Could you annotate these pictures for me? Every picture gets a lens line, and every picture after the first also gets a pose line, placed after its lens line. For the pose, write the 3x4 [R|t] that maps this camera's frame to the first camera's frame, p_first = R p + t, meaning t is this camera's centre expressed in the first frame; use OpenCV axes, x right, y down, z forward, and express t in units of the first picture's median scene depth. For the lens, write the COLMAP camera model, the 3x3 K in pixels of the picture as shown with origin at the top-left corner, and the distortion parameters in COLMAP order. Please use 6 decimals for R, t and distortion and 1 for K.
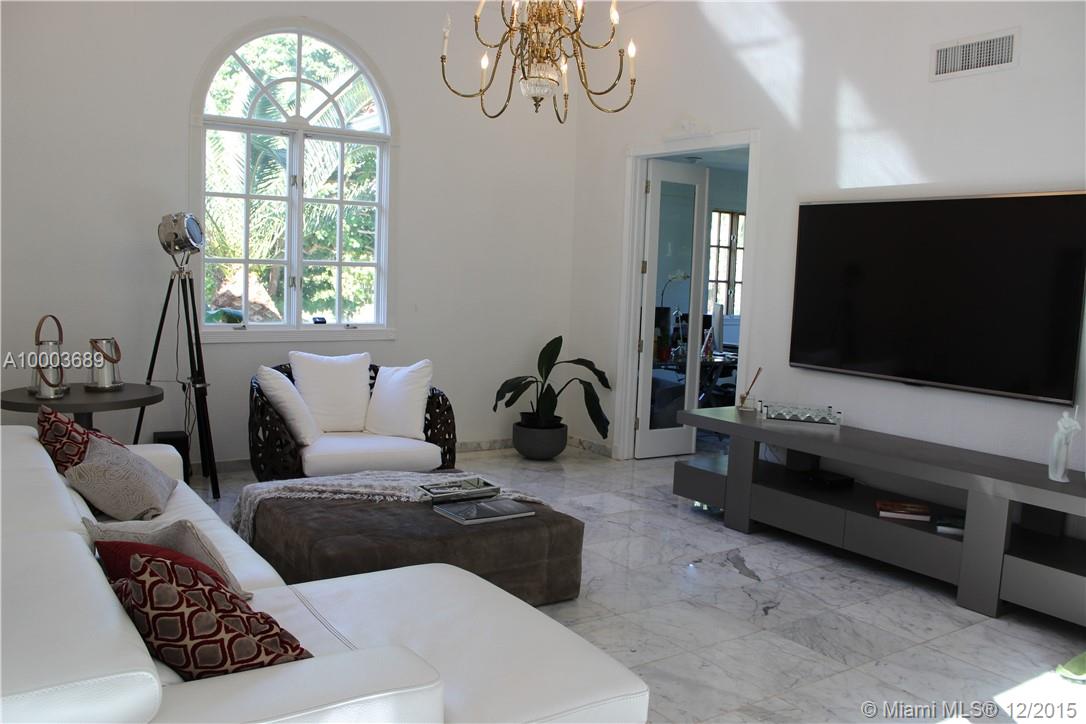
lens RADIAL K [[914.5, 0, 530.2], [0, 914.5, 363.6], [0, 0, 1]] dist [-0.100368, 0.008263]
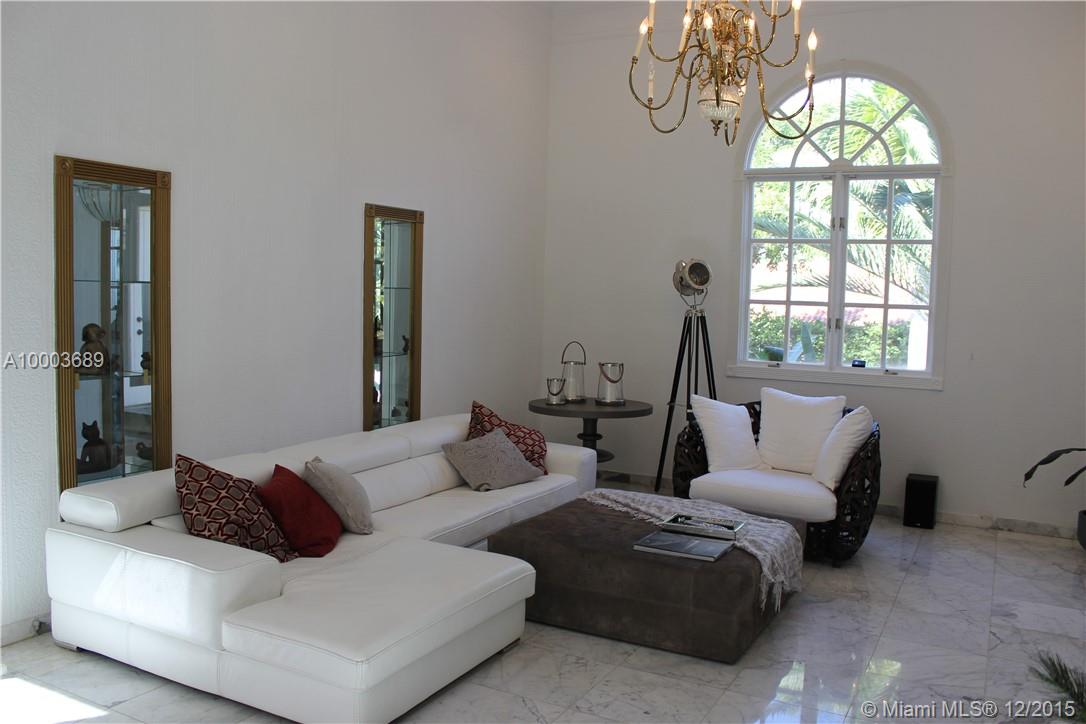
lens RADIAL K [[914.5, 0, 530.2], [0, 914.5, 363.6], [0, 0, 1]] dist [-0.100368, 0.008263]
pose [[0.474974, 0.045957, -0.878799, 0.519722], [-0.102254, 0.994753, -0.003246, -0.009953], [0.874039, 0.091402, 0.477181, 0.269007]]
